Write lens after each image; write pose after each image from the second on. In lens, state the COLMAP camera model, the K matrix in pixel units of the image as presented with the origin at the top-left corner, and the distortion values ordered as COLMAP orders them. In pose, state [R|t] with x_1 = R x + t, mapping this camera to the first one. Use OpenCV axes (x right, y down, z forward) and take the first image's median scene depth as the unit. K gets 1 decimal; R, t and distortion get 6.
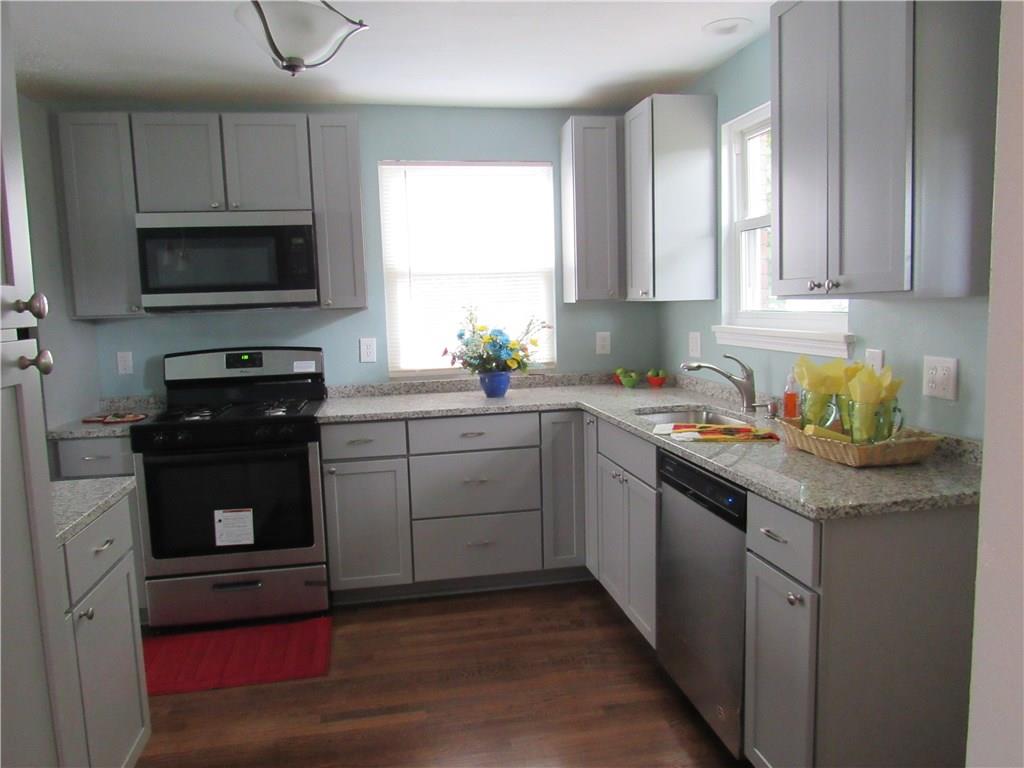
lens RADIAL K [[730.3, 0, 508.8], [0, 730.3, 382.9], [0, 0, 1]] dist [-0.034617, 0.020659]
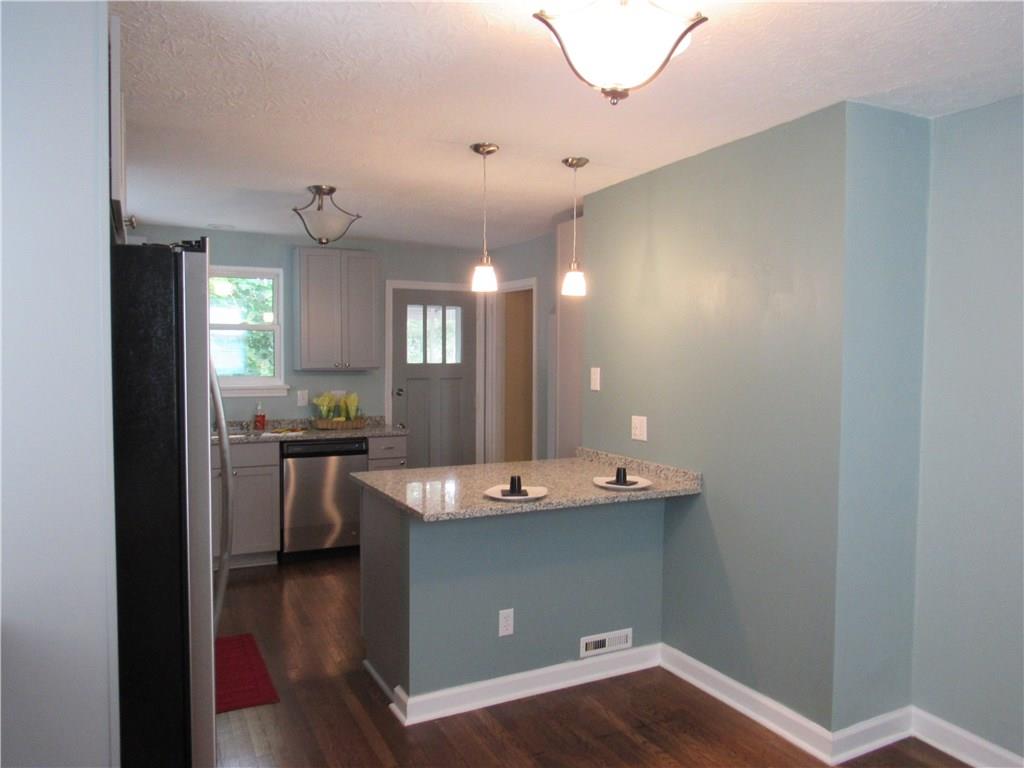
lens RADIAL K [[730.3, 0, 509.9], [0, 730.3, 383.4], [0, 0, 1]] dist [-0.034617, 0.020659]
pose [[-0.285724, -0.006881, 0.958287, -1.545052], [0.109877, 0.993144, 0.039892, -0.068430], [-0.951992, 0.116692, -0.283009, 0.768897]]
